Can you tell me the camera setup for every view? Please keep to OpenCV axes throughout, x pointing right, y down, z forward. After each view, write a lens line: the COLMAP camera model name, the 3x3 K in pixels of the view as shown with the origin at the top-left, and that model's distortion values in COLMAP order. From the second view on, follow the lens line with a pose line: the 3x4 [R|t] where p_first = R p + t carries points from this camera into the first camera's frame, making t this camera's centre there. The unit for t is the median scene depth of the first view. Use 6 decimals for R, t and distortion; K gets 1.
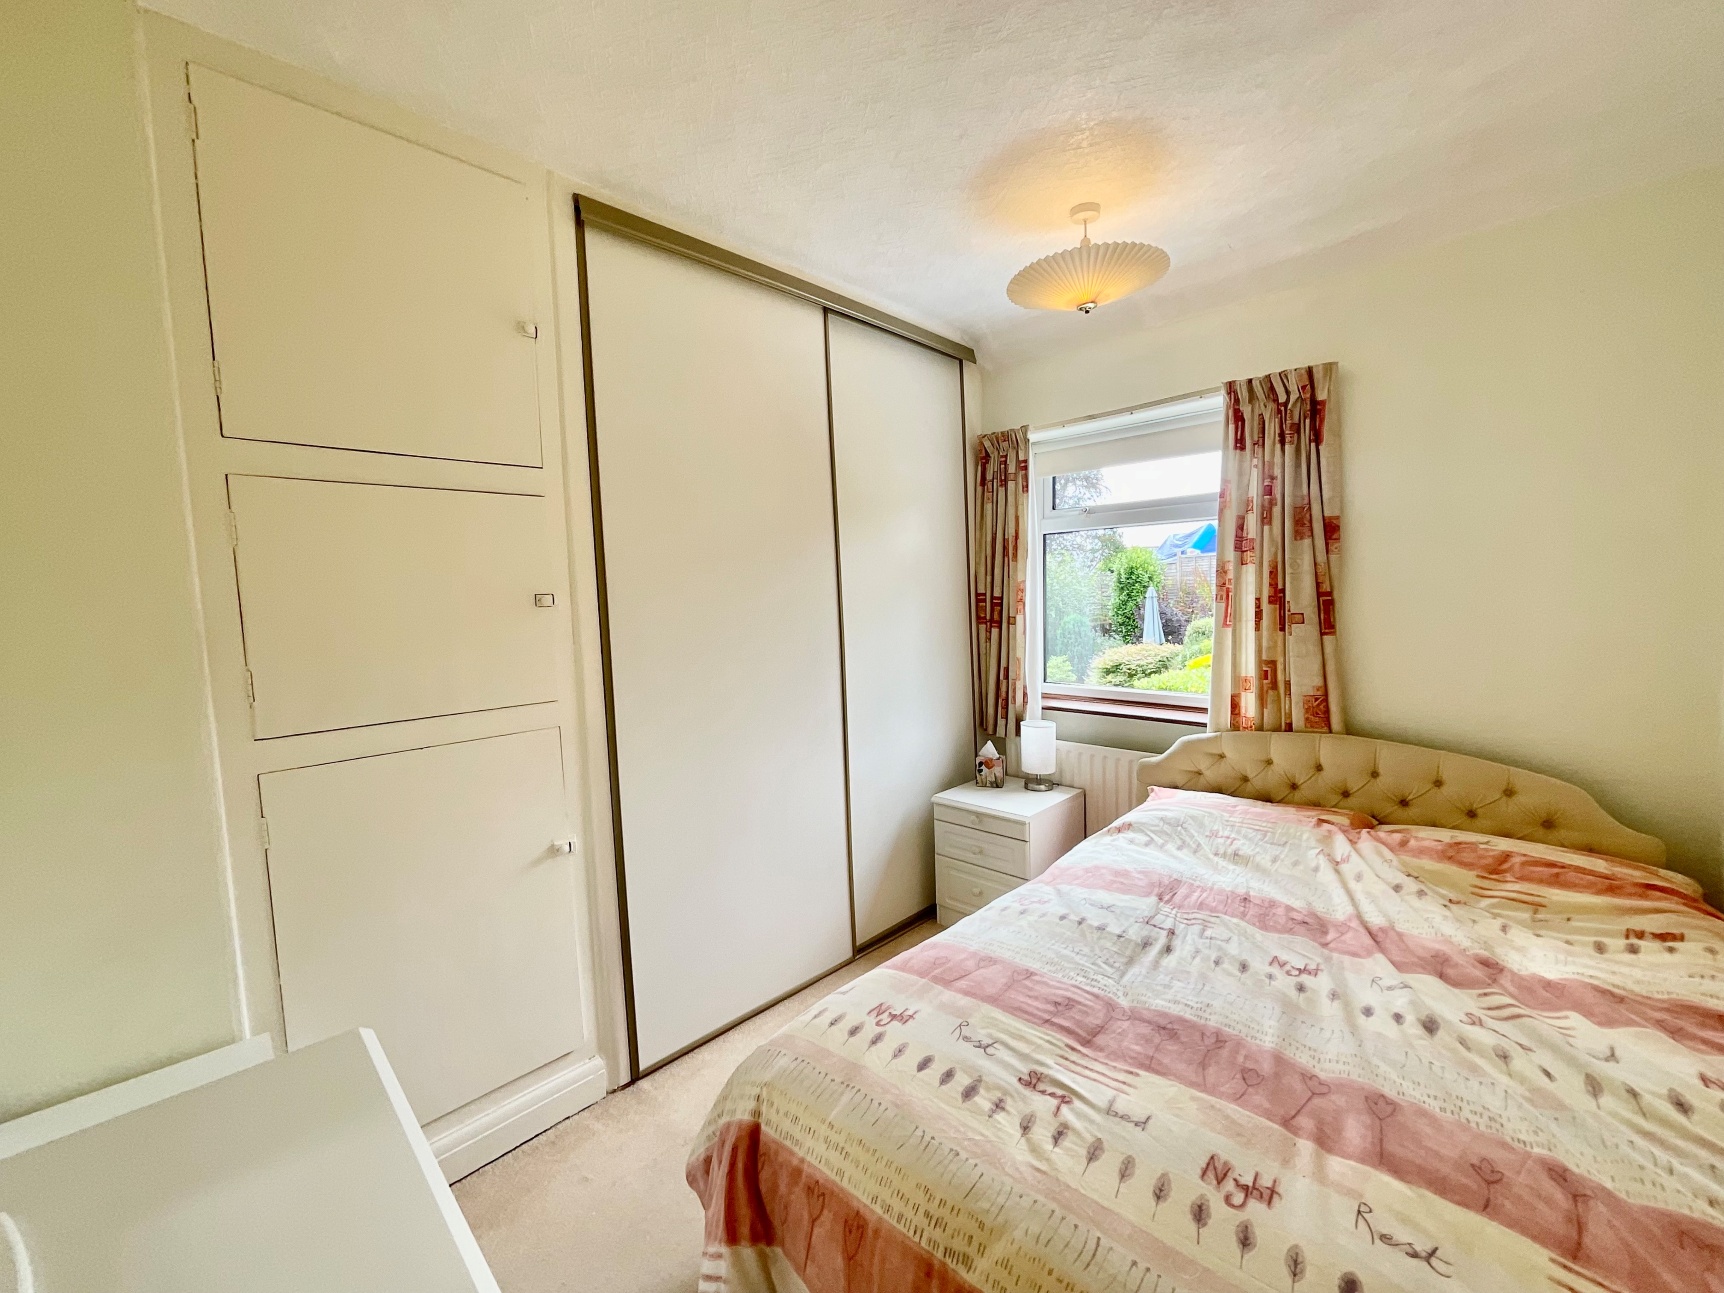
lens RADIAL K [[705.6, 0, 858.0], [0, 705.6, 649.3], [0, 0, 1]] dist [-0.001473, 0.000177]
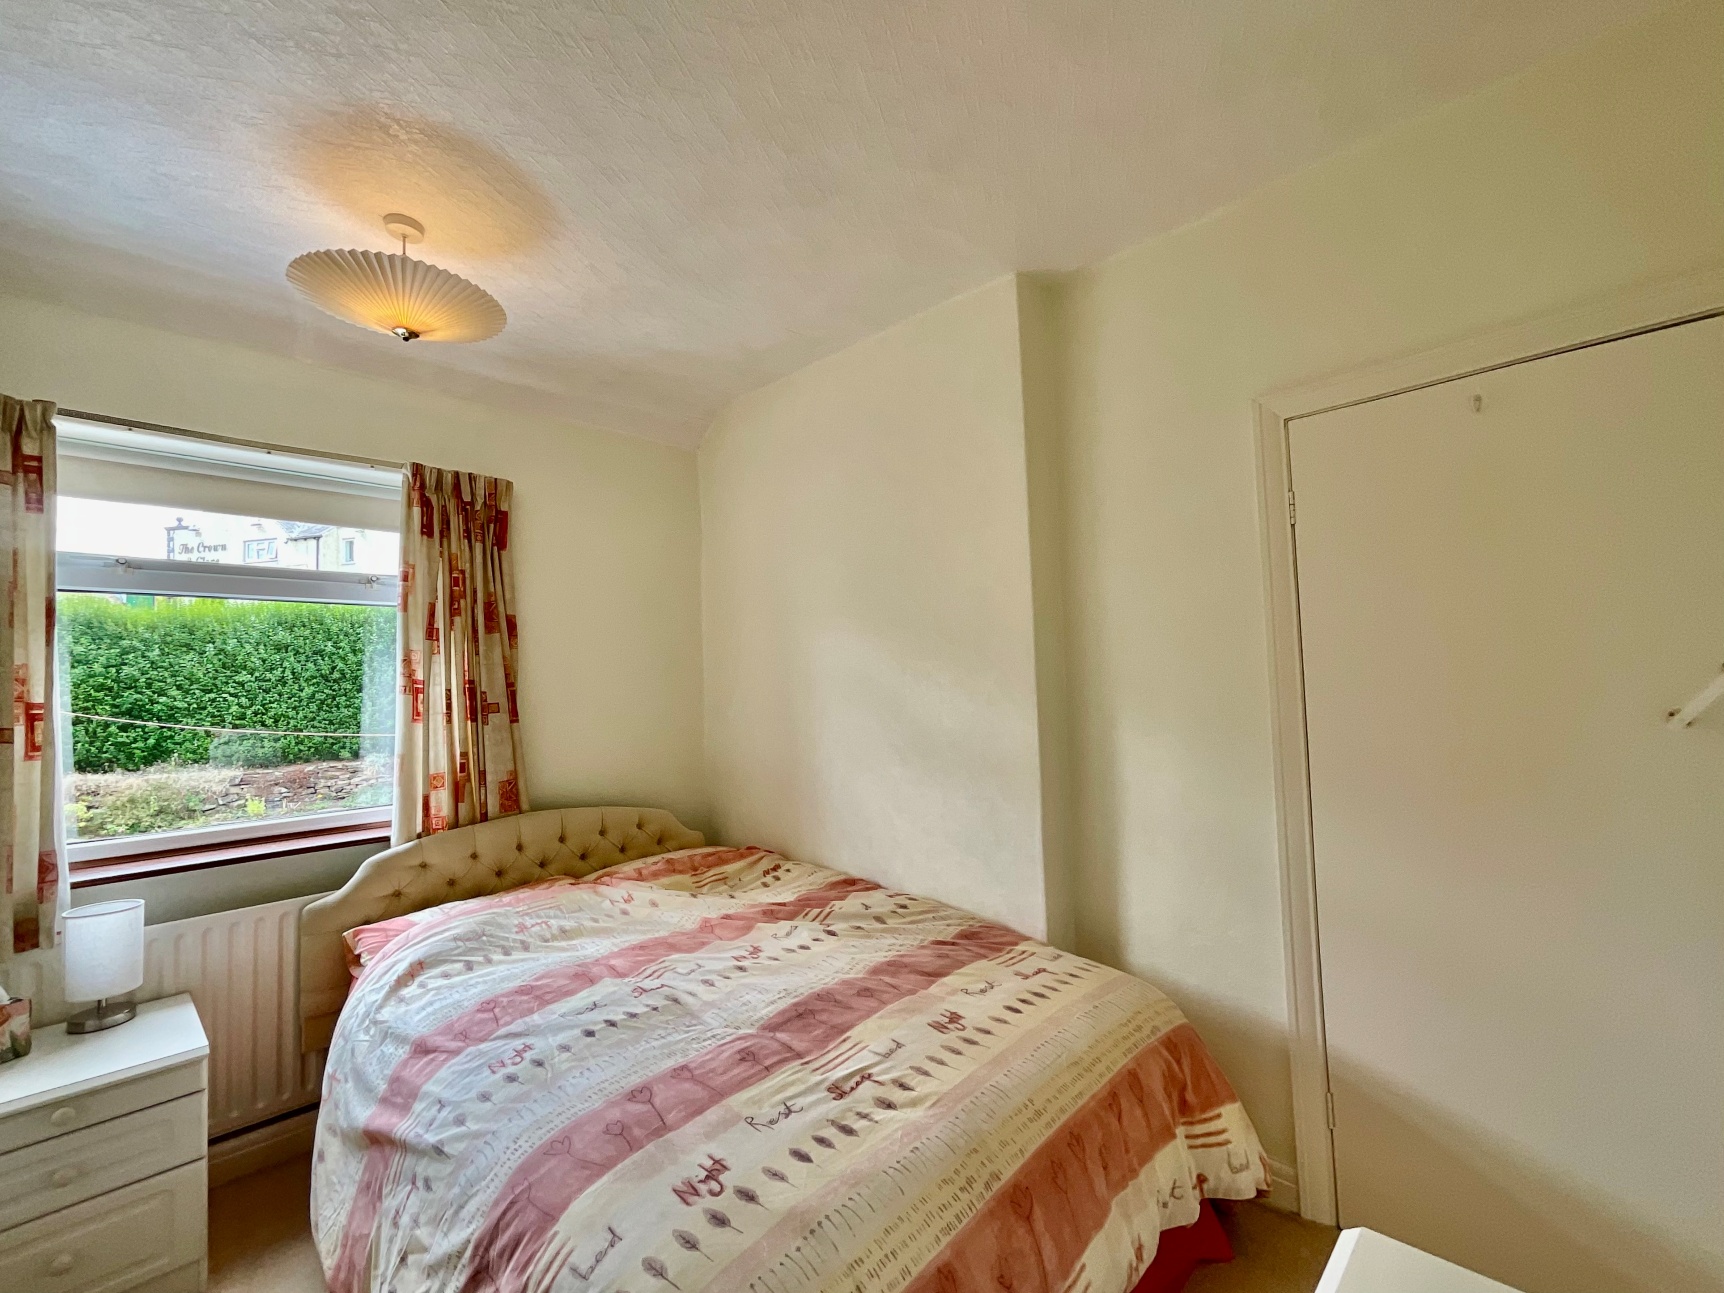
lens RADIAL K [[732.8, 0, 871.4], [0, 732.8, 648.8], [0, 0, 1]] dist [-0.001521, 0.000358]
pose [[-0.014619, 0.076980, 0.996925, -0.539667], [0.114358, 0.990618, -0.074816, 0.016616], [-0.993332, 0.112913, -0.023285, 0.523949]]
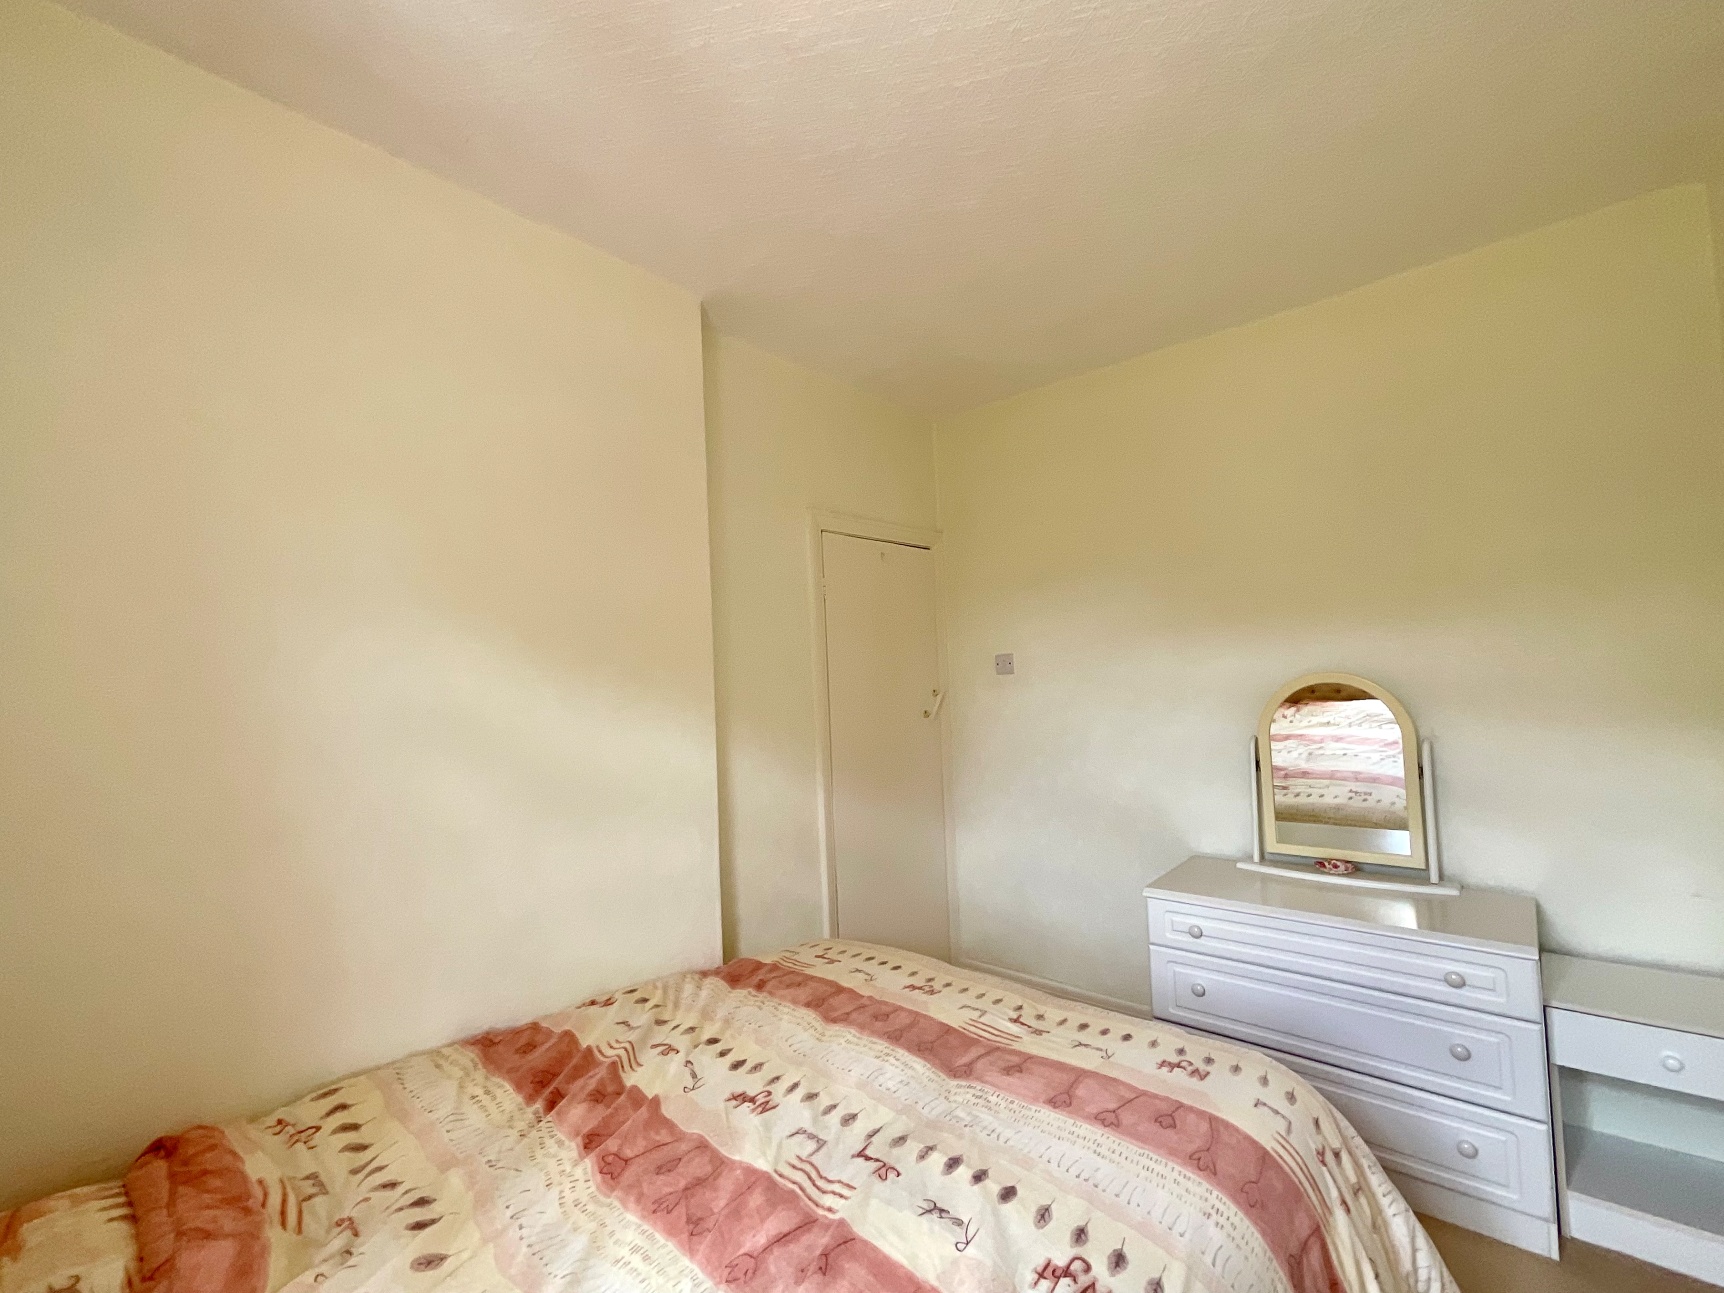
lens RADIAL K [[732.8, 0, 871.4], [0, 732.8, 648.8], [0, 0, 1]] dist [-0.001521, 0.000358]
pose [[-0.994718, 0.070628, -0.074489, 0.353030], [0.067776, 0.996893, 0.040146, -0.098235], [0.077093, 0.034885, -0.996413, 1.340983]]
